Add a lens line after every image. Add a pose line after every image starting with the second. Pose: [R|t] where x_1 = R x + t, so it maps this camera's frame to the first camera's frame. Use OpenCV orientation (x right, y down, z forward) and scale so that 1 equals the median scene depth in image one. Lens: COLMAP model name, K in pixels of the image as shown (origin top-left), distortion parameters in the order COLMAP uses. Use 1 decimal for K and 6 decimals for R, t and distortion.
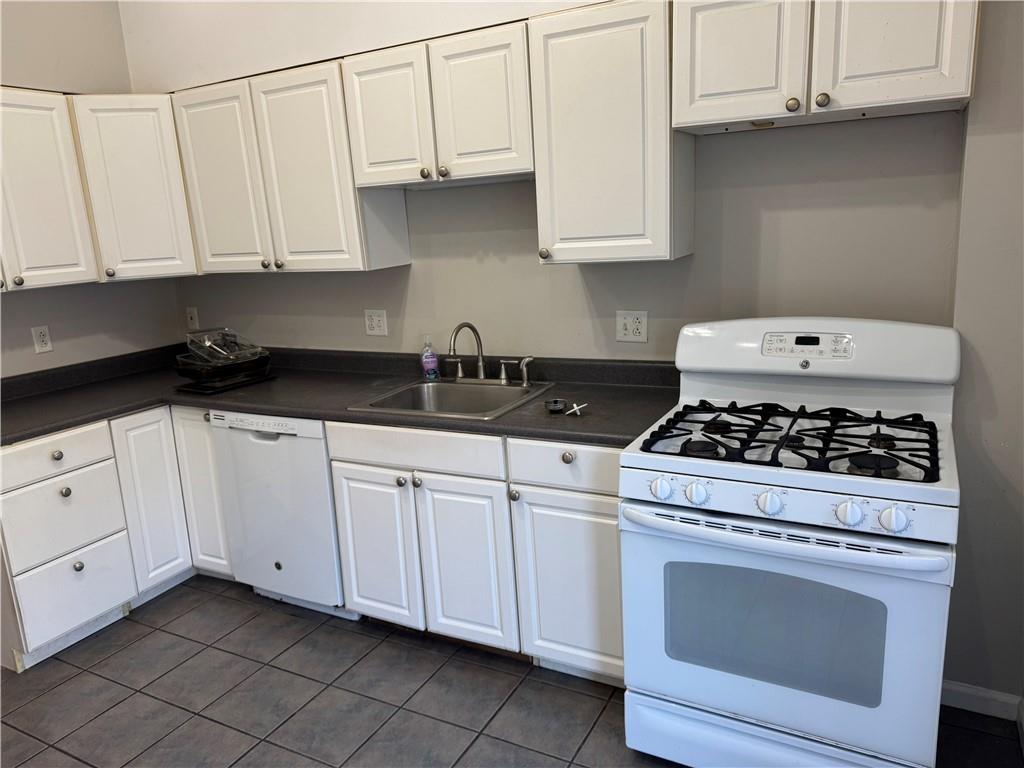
lens RADIAL K [[728.7, 0, 511.2], [0, 728.7, 389.0], [0, 0, 1]] dist [0.042969, -0.037061]
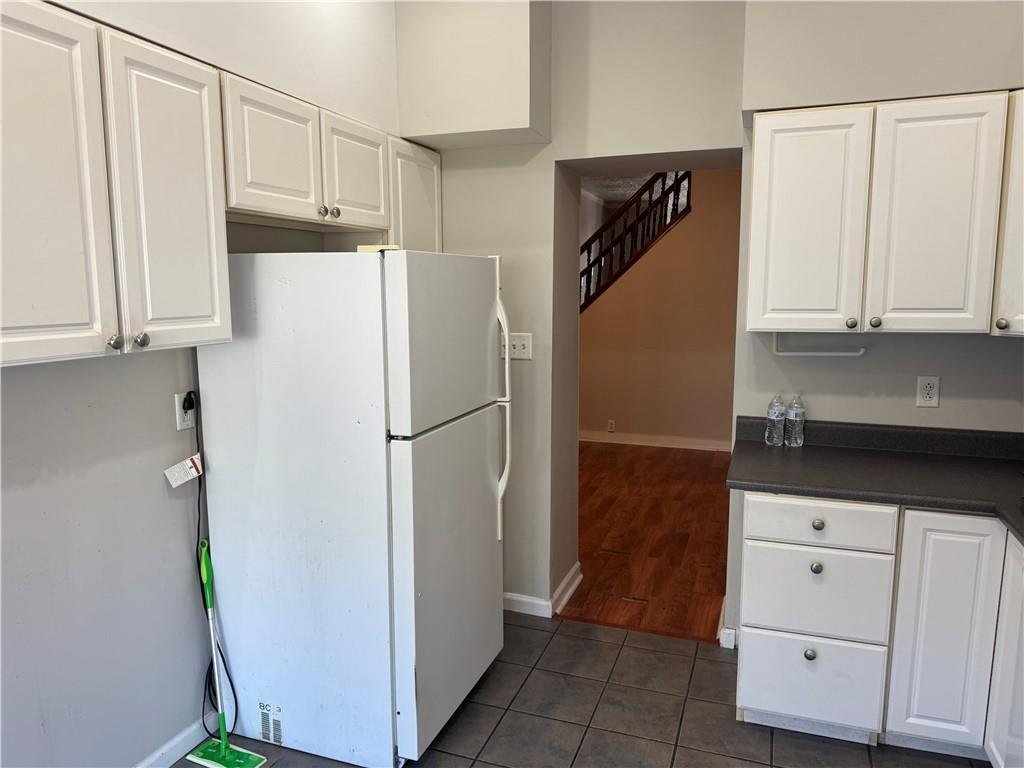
lens RADIAL K [[728.7, 0, 511.2], [0, 728.7, 389.0], [0, 0, 1]] dist [0.042969, -0.037061]
pose [[0.164711, 0.199894, -0.965874, 0.113478], [-0.229865, 0.960065, 0.159493, -0.107415], [0.959183, 0.195750, 0.204082, 0.413982]]
